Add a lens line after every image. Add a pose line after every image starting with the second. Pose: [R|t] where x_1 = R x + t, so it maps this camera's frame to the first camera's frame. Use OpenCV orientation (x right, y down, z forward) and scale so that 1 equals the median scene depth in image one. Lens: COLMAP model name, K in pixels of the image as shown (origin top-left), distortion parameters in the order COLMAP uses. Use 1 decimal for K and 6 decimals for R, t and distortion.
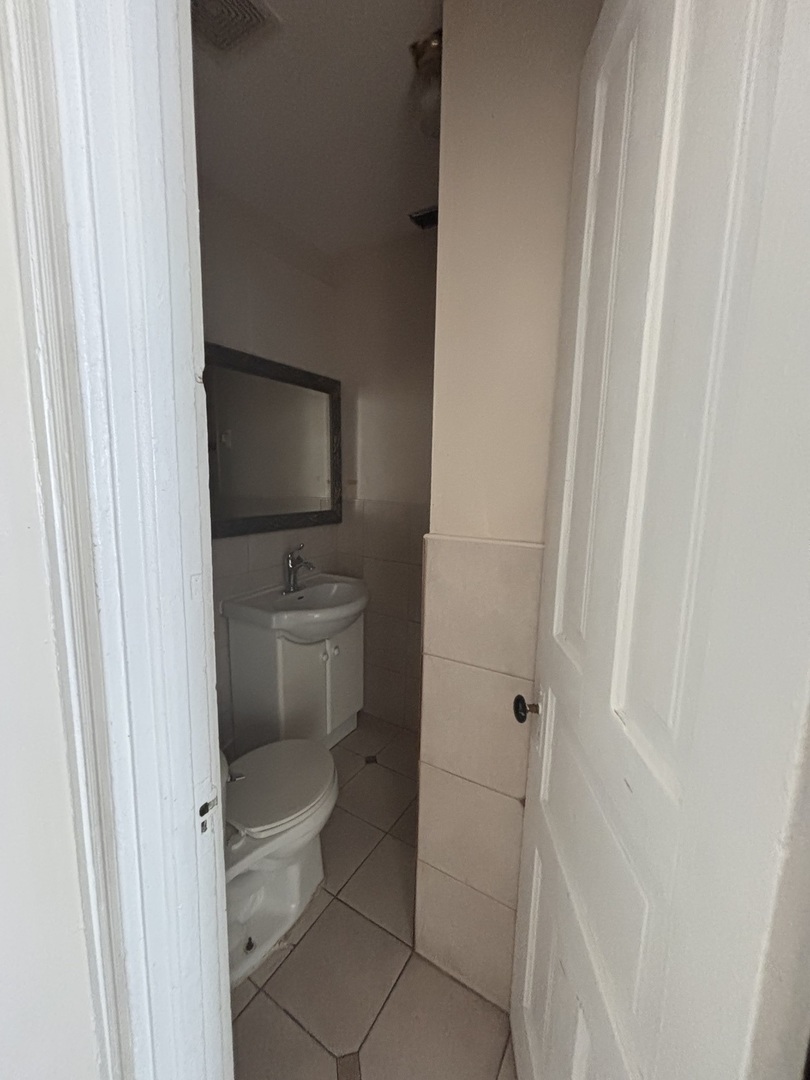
lens RADIAL K [[435.5, 0, 405.2], [0, 435.5, 539.7], [0, 0, 1]] dist [-0.001824, 0.003821]
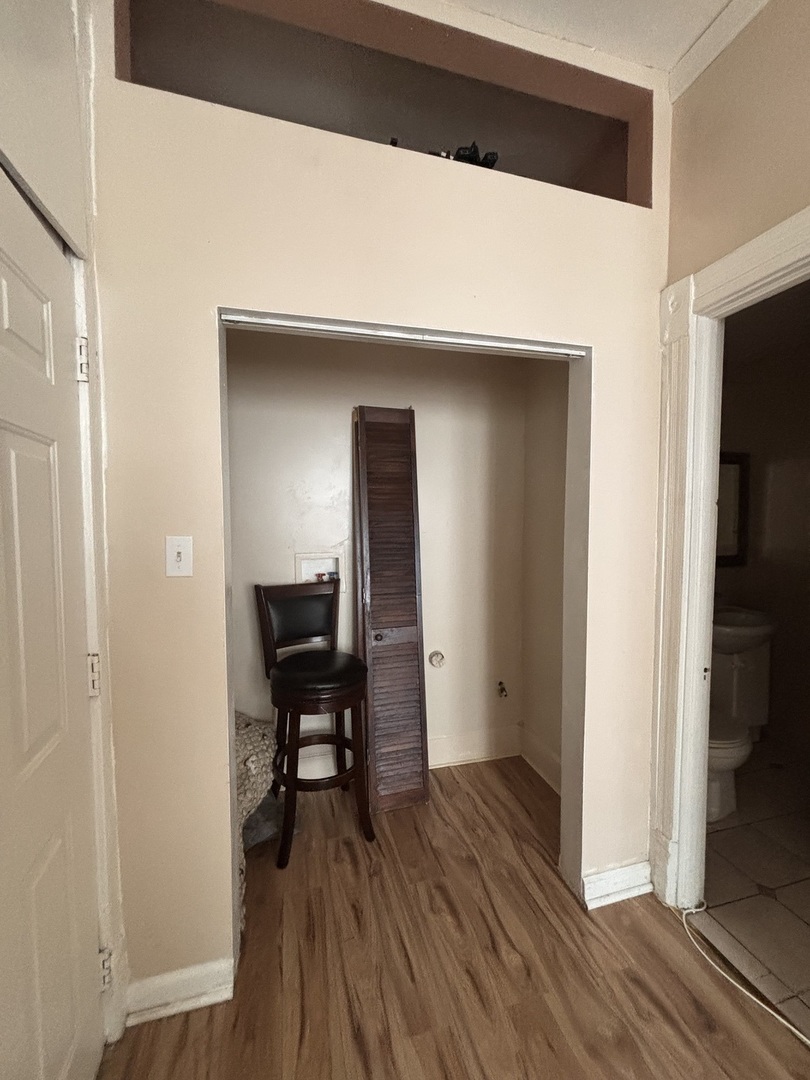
lens RADIAL K [[435.5, 0, 405.2], [0, 435.5, 539.7], [0, 0, 1]] dist [-0.001824, 0.003821]
pose [[0.719523, 0.014431, -0.694318, 0.011568], [-0.078431, 0.995076, -0.060595, 0.045068], [0.690025, 0.098056, 0.717112, -0.654015]]
